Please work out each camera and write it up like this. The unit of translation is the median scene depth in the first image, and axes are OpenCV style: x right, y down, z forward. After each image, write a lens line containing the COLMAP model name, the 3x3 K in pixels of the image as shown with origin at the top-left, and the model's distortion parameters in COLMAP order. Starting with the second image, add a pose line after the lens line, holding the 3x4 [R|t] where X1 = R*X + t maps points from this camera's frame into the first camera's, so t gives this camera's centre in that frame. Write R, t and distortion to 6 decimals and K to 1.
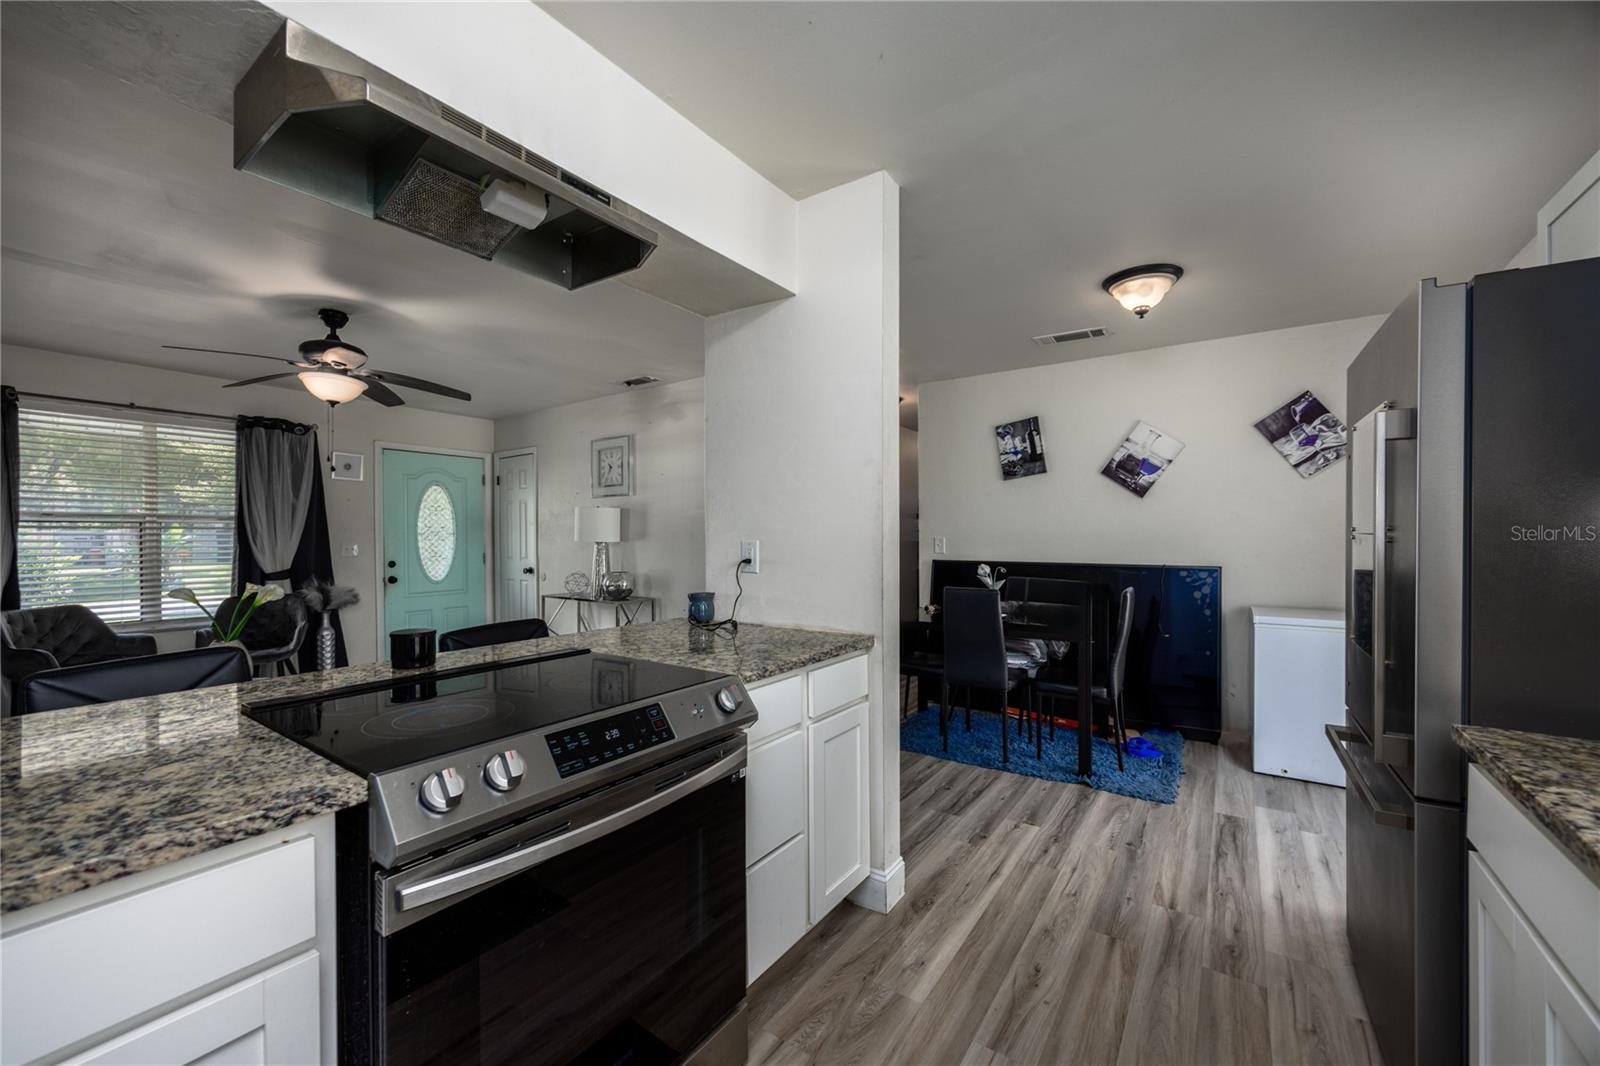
lens RADIAL K [[623.5, 0, 802.3], [0, 623.5, 536.5], [0, 0, 1]] dist [-0.000792, 0.000089]
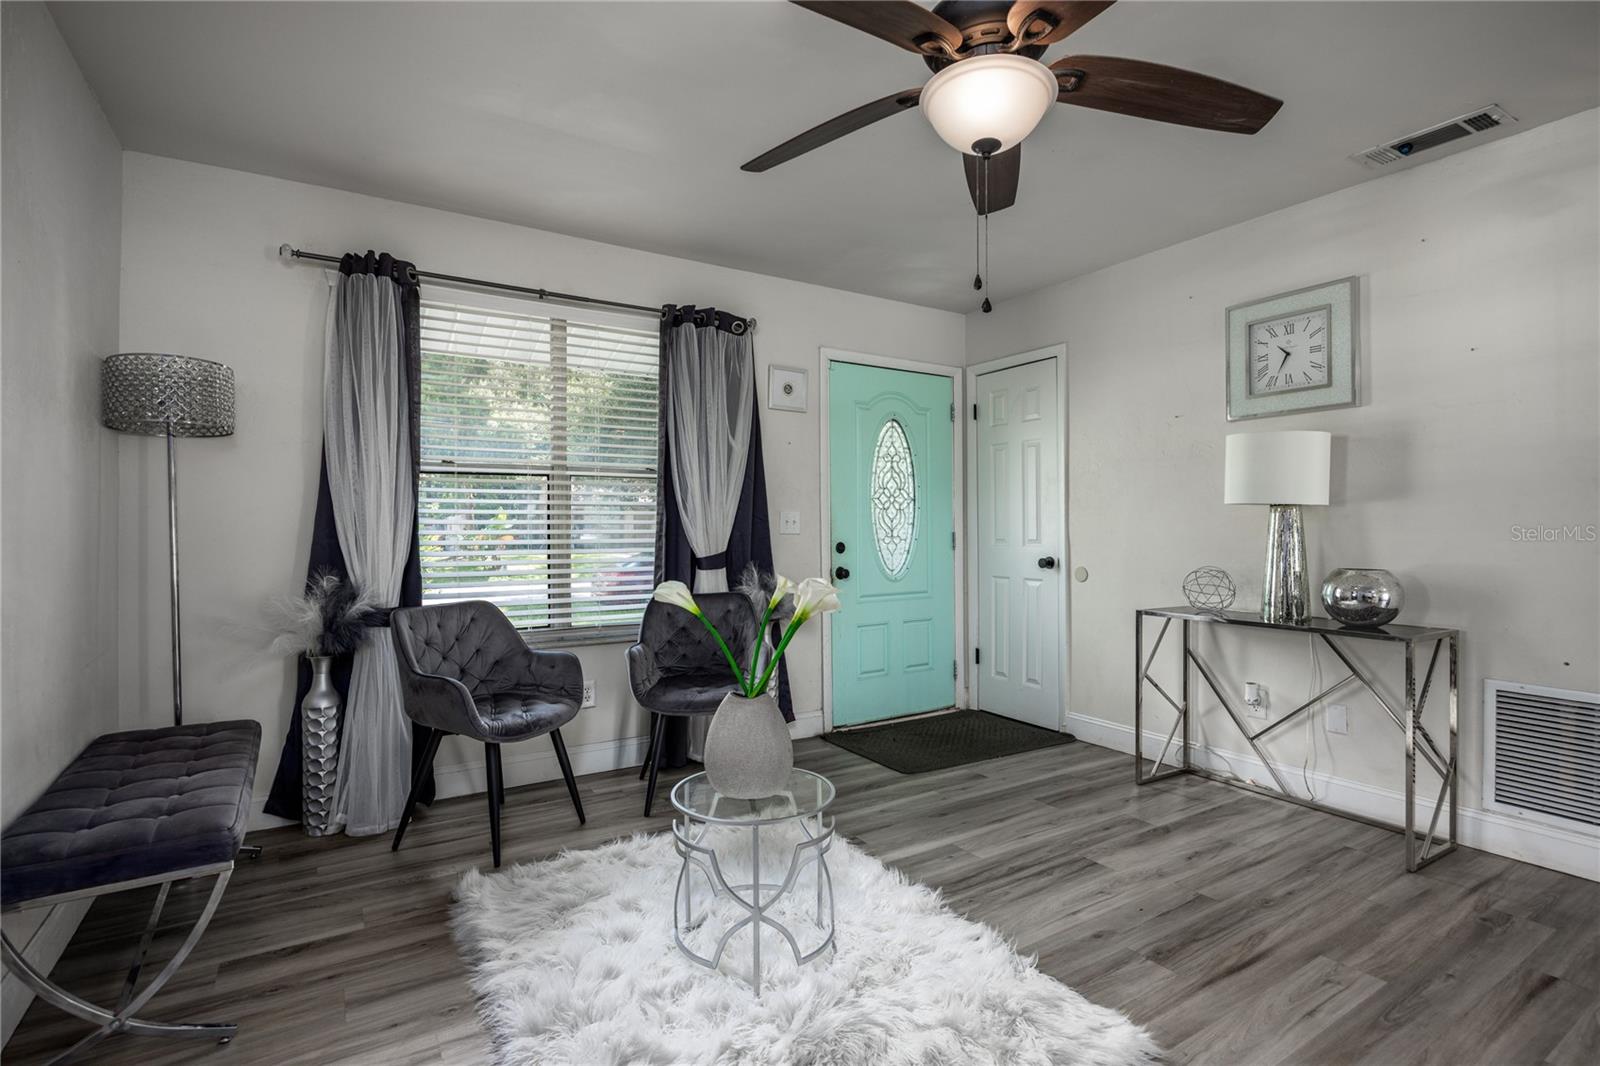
lens RADIAL K [[759.7, 0, 807.0], [0, 759.7, 534.5], [0, 0, 1]] dist [-0.017617, -0.000108]
pose [[0.925053, 0.006152, -0.379789, -0.444639], [-0.001449, 0.999919, 0.012668, 0.024260], [0.379836, -0.011168, 0.924987, 0.321010]]
